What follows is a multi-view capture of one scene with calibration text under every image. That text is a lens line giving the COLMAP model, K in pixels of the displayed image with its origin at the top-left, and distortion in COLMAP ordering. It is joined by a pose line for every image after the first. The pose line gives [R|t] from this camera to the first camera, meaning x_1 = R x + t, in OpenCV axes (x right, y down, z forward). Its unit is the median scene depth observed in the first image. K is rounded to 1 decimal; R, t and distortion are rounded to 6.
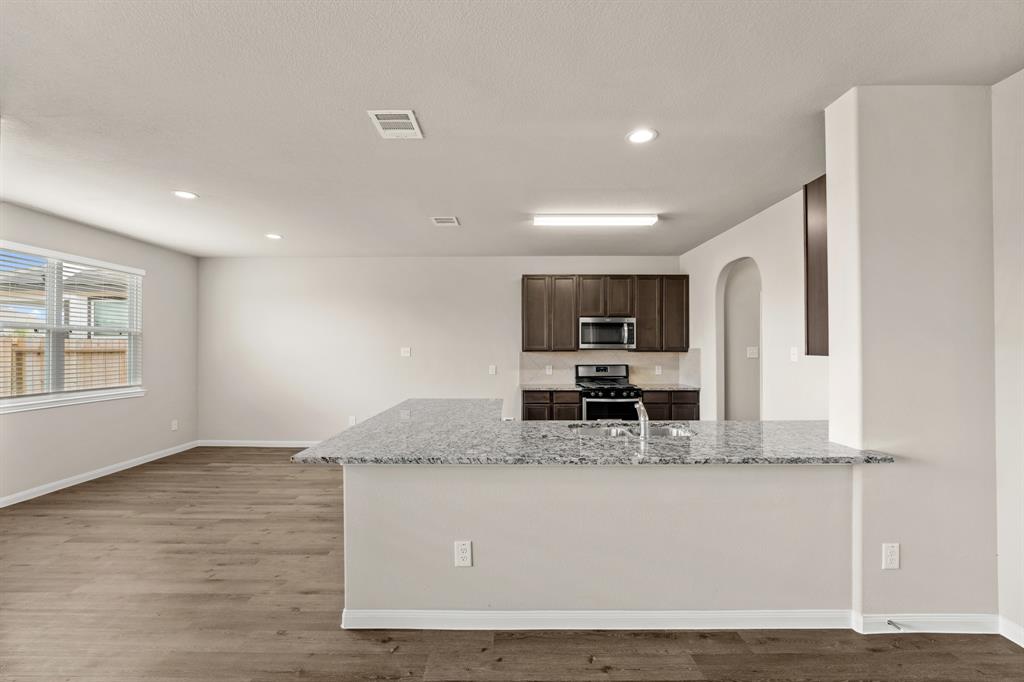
lens RADIAL K [[419.1, 0, 508.6], [0, 419.1, 342.7], [0, 0, 1]] dist [-0.016458, 0.000151]
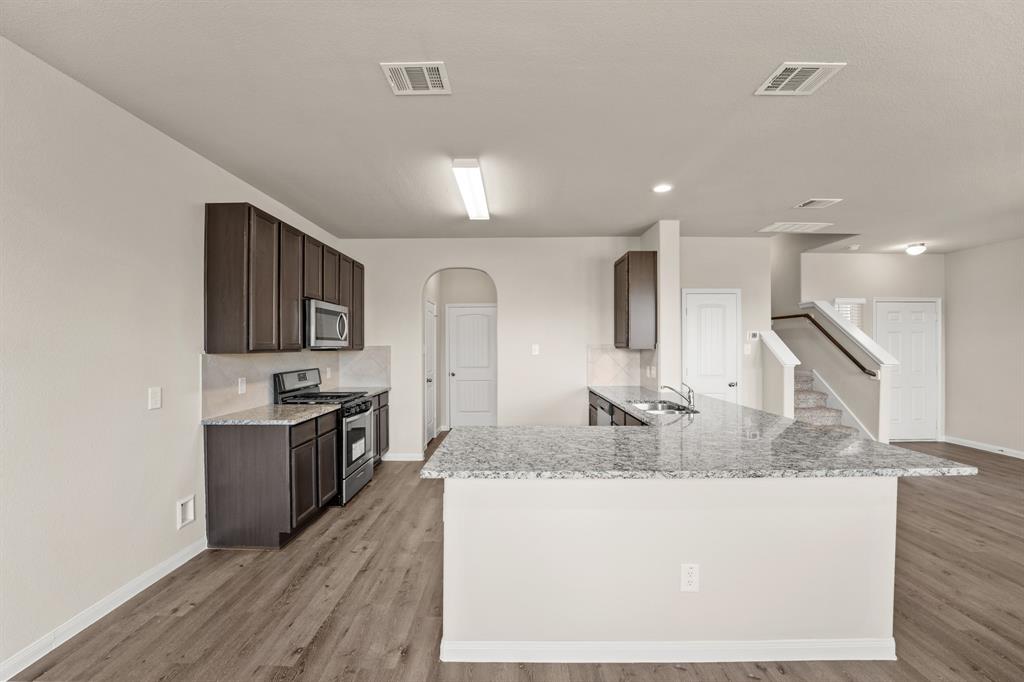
lens RADIAL K [[417.9, 0, 512.0], [0, 417.9, 341.0], [0, 0, 1]] dist [-0.026185, 0.000423]
pose [[0.003223, 0.011692, 0.999926, -0.481499], [-0.009272, 0.999889, -0.011661, 0.010129], [-0.999952, -0.009234, 0.003331, 0.692046]]
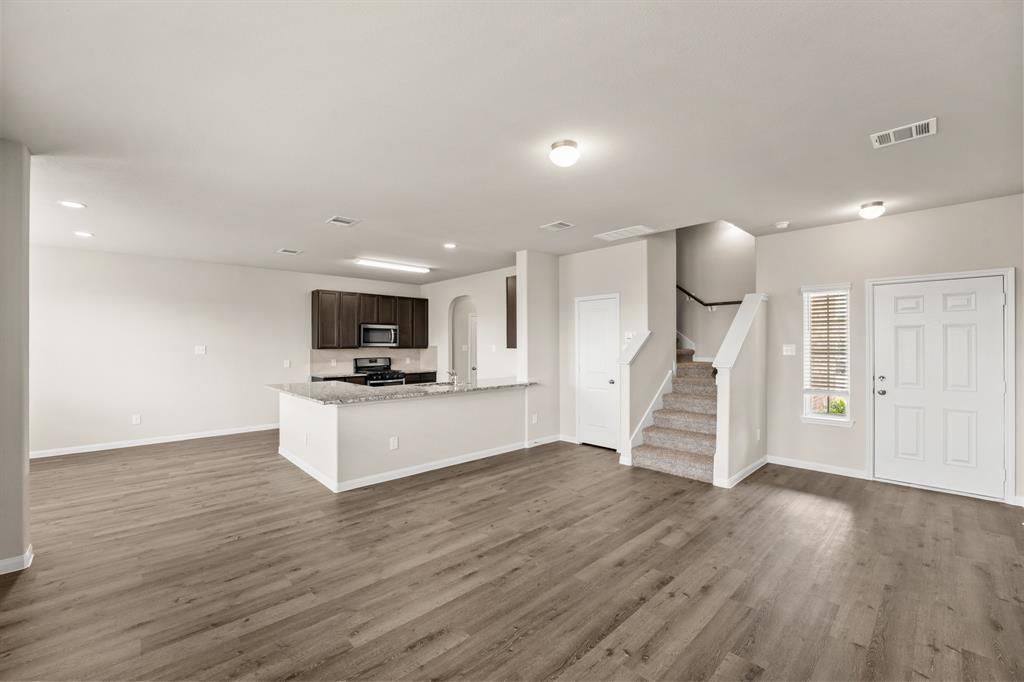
lens RADIAL K [[417.9, 0, 512.0], [0, 417.9, 341.0], [0, 0, 1]] dist [-0.026185, 0.000423]
pose [[0.722441, 0.004911, 0.691415, -0.432780], [-0.005090, 0.999985, -0.001784, -0.003984], [-0.691414, -0.002230, 0.722456, -0.354668]]
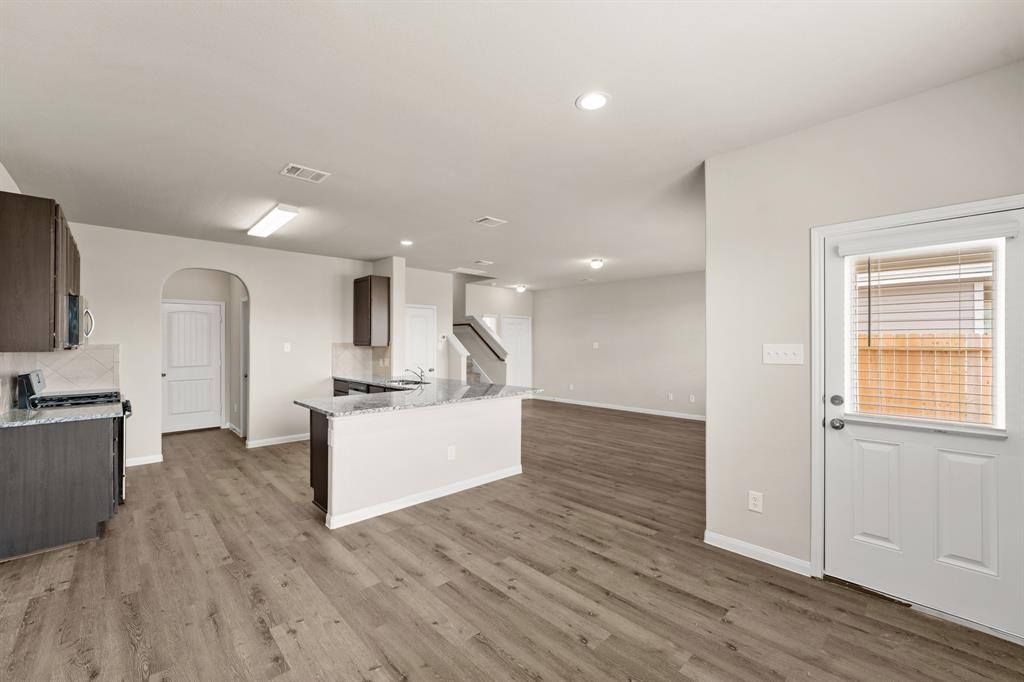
lens RADIAL K [[417.9, 0, 512.0], [0, 417.9, 341.0], [0, 0, 1]] dist [-0.026185, 0.000423]
pose [[-0.697062, 0.005433, 0.716990, -0.730209], [-0.005284, 0.999905, -0.012713, 0.012112], [-0.716991, -0.012650, -0.696967, 0.972031]]
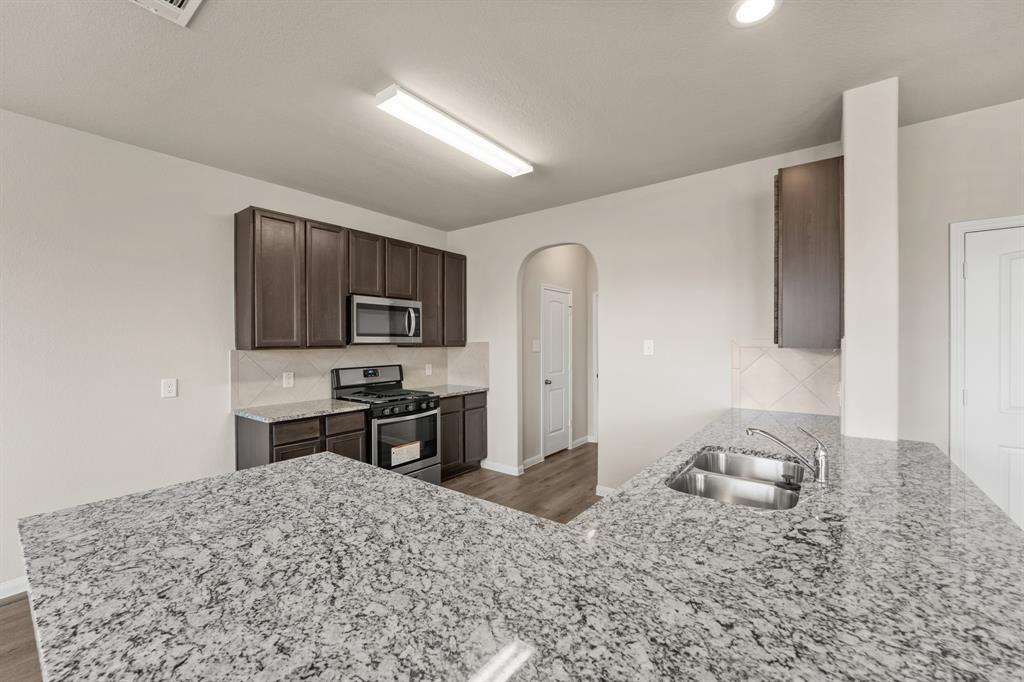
lens RADIAL K [[418.0, 0, 508.6], [0, 418.0, 339.6], [0, 0, 1]] dist [-0.002949, -0.000169]
pose [[0.607439, 0.001502, 0.794365, -0.197098], [-0.006783, 0.999972, 0.003296, 0.004951], [-0.794338, -0.007391, 0.607431, 0.424661]]
